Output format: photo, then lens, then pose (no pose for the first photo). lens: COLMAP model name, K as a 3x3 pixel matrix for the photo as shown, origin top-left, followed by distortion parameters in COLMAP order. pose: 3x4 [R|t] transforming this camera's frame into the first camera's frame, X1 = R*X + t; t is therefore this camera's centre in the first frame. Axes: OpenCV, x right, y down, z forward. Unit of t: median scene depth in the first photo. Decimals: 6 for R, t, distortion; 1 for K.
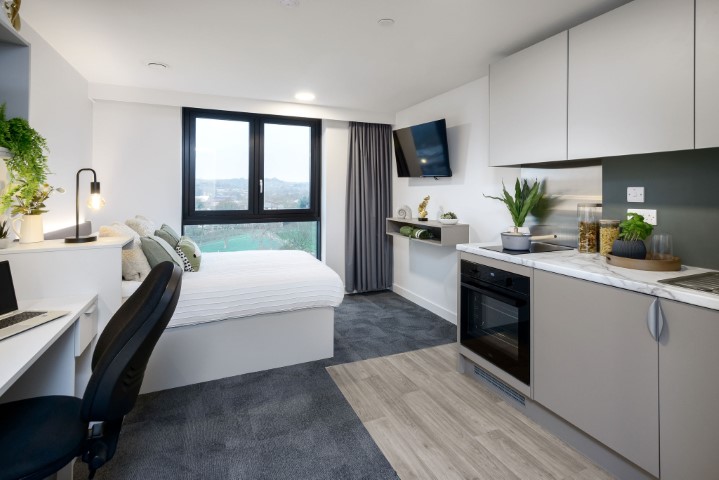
lens RADIAL K [[369.6, 0, 365.1], [0, 369.6, 186.9], [0, 0, 1]] dist [0.001828, -0.000303]
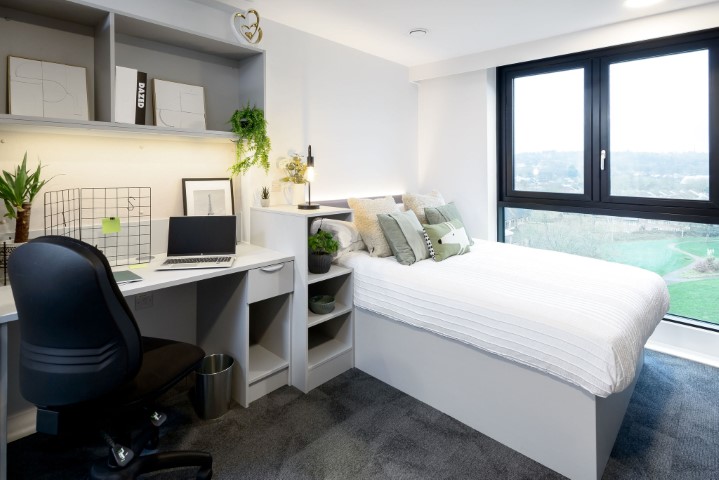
lens RADIAL K [[373.1, 0, 344.9], [0, 373.1, 167.5], [0, 0, 1]] dist [-0.001850, -0.000246]
pose [[0.370351, -0.000972, -0.928891, 0.212409], [0.005151, 0.999986, 0.001008, 0.011477], [0.928878, -0.005158, 0.370351, 0.406343]]
